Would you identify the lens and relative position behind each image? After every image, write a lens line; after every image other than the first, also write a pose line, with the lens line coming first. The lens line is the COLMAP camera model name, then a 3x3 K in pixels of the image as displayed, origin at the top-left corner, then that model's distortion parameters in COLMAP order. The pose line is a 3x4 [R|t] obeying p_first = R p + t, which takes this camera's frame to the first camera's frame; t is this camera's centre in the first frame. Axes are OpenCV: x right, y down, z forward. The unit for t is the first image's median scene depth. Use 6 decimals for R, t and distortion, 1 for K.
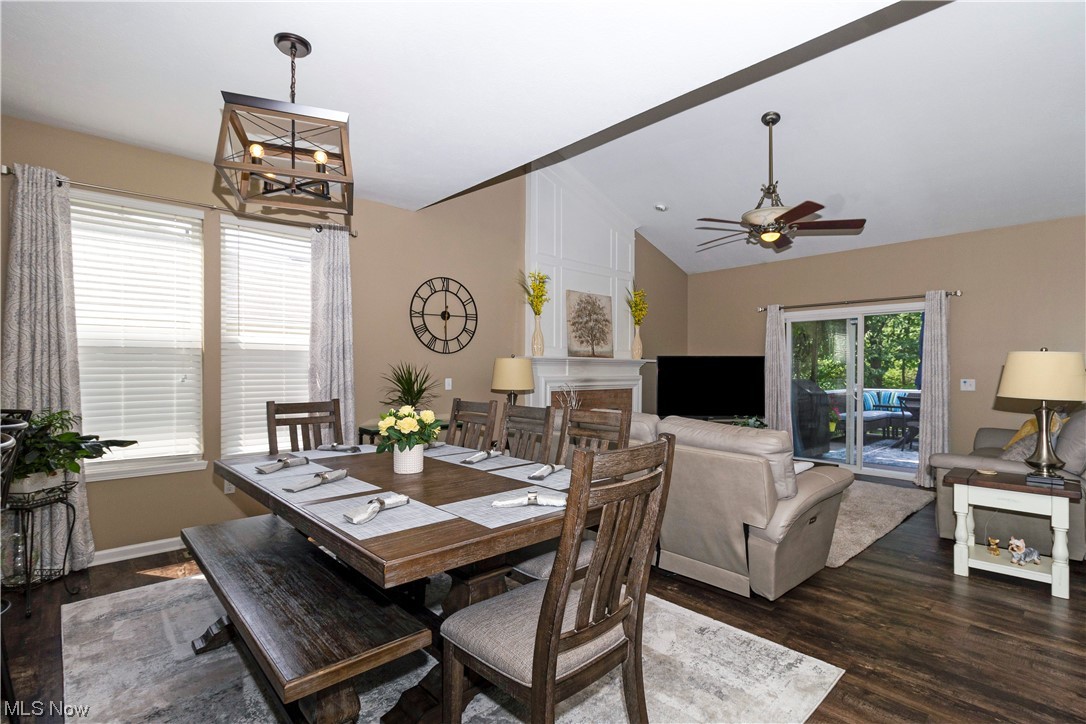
lens RADIAL K [[513.2, 0, 553.4], [0, 513.2, 370.1], [0, 0, 1]] dist [0.001812, 0.000361]
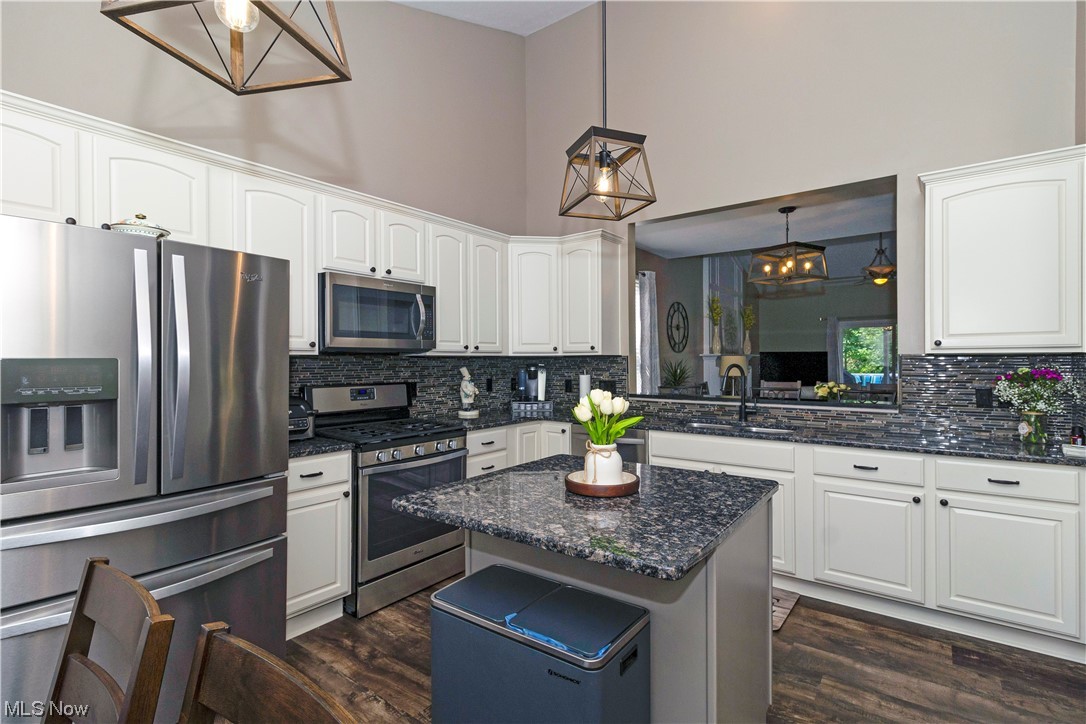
lens RADIAL K [[510.7, 0, 543.0], [0, 510.7, 362.0], [0, 0, 1]] dist [0.003199, 0.000559]
pose [[0.987230, -0.014040, 0.158681, -0.805932], [0.014208, 0.999899, 0.000073, -0.010736], [-0.158666, 0.002183, 0.987330, -0.396603]]
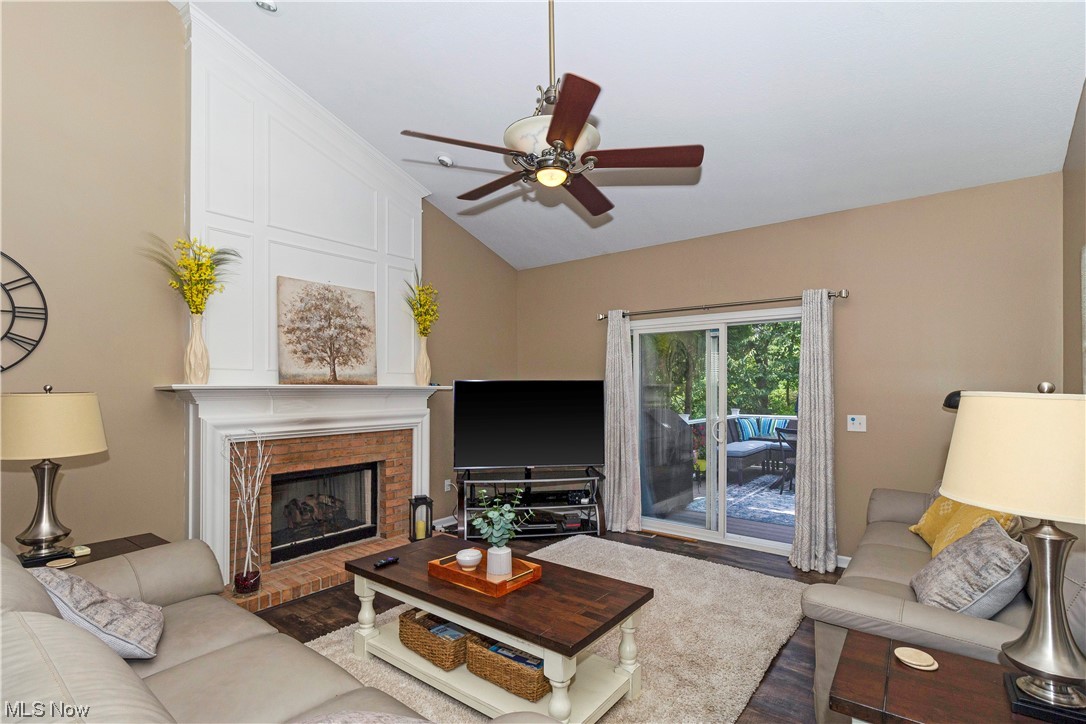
lens RADIAL K [[512.8, 0, 551.3], [0, 512.8, 384.0], [0, 0, 1]] dist [-0.001135, -0.000519]
pose [[0.987388, -0.003334, 0.158287, 0.293172], [0.004317, 0.999973, -0.005867, -0.024068], [-0.158263, 0.006476, 0.987376, 0.387718]]
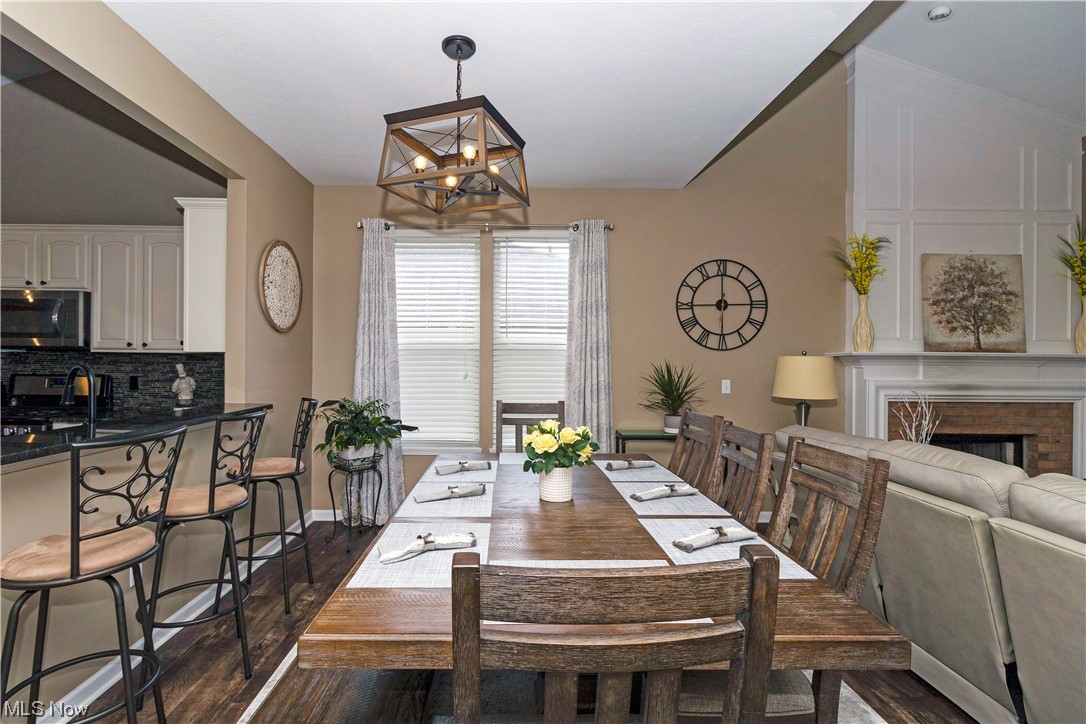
lens RADIAL K [[512.6, 0, 518.7], [0, 512.6, 358.0], [0, 0, 1]] dist [0.002667, -0.000091]
pose [[0.734283, 0.000353, -0.678843, 0.110068], [-0.005982, 0.999964, -0.005950, -0.012069], [0.678817, 0.008430, 0.734259, 0.154249]]
